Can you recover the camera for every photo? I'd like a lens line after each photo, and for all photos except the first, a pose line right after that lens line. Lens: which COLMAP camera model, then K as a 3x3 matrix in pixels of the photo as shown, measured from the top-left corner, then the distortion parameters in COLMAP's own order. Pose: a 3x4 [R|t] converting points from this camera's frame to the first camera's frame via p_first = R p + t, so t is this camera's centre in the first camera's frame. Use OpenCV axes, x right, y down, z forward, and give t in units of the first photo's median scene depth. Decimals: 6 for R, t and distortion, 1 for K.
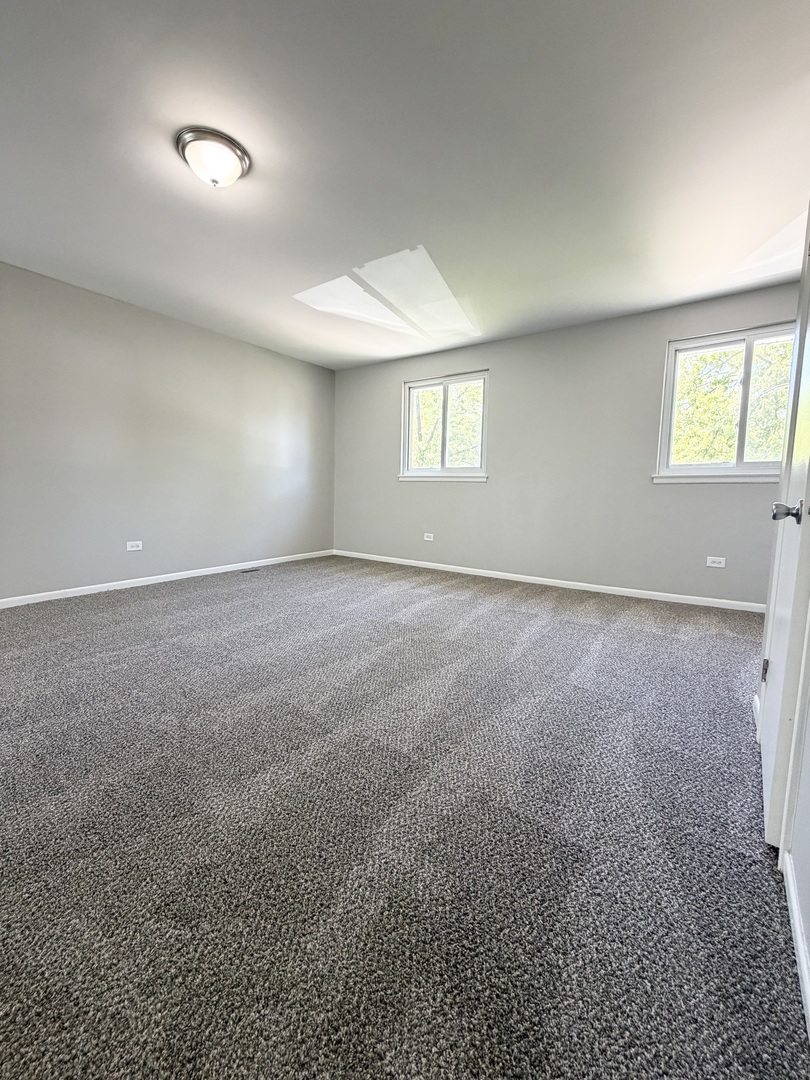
lens RADIAL K [[432.0, 0, 405.0], [0, 432.0, 540.0], [0, 0, 1]] dist [-0.000372, -0.000016]
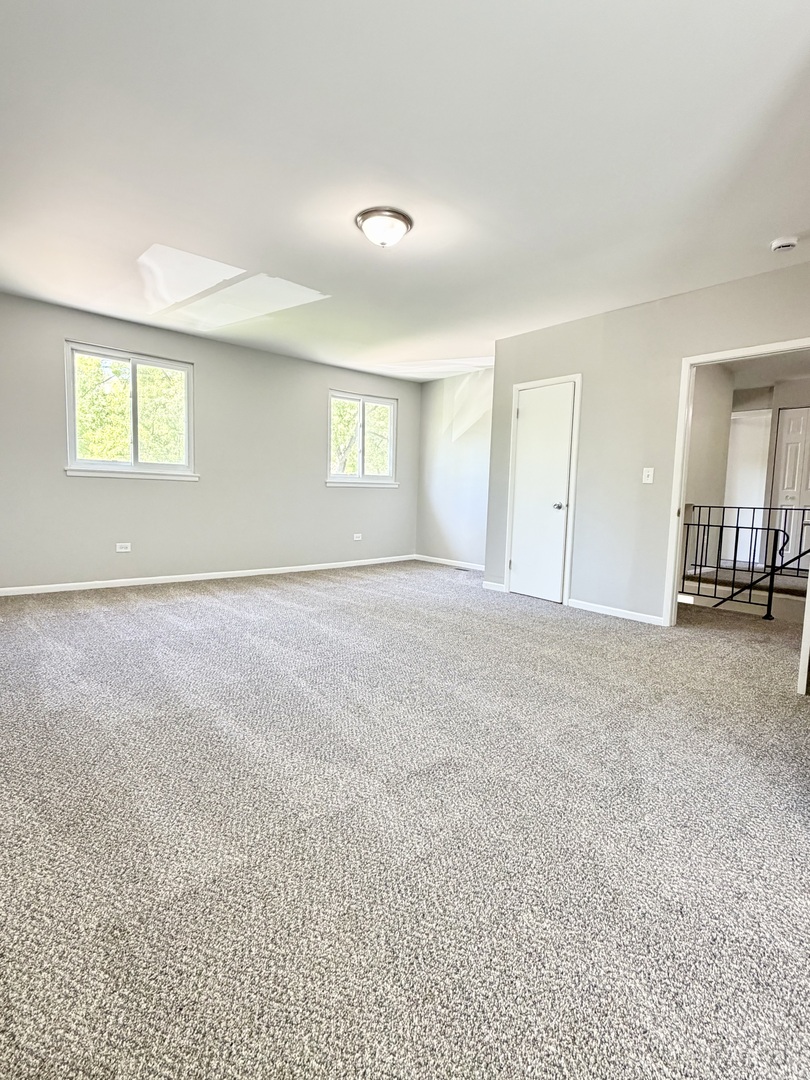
lens RADIAL K [[527.6, 0, 405.0], [0, 527.6, 540.0], [0, 0, 1]] dist [-0.000326, -0.000151]
pose [[0.234708, -0.094299, 0.967481, -0.844621], [0.089192, 0.993174, 0.075166, -0.052267], [-0.967965, 0.068649, 0.241517, 0.284447]]
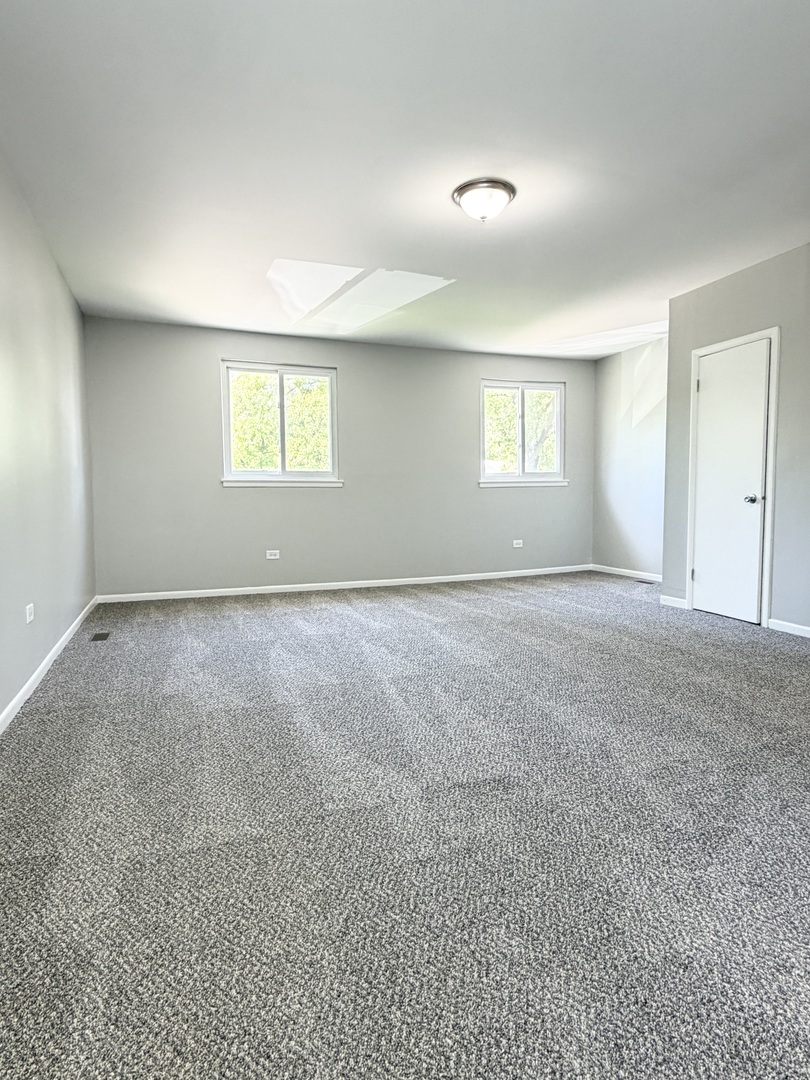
lens RADIAL K [[608.7, 0, 405.0], [0, 608.7, 540.0], [0, 0, 1]] dist [-0.000638, 0.001105]
pose [[0.552953, -0.079421, 0.829419, -0.836464], [0.114495, 0.993246, 0.018777, -0.030113], [-0.825308, 0.084582, 0.558312, 0.163733]]
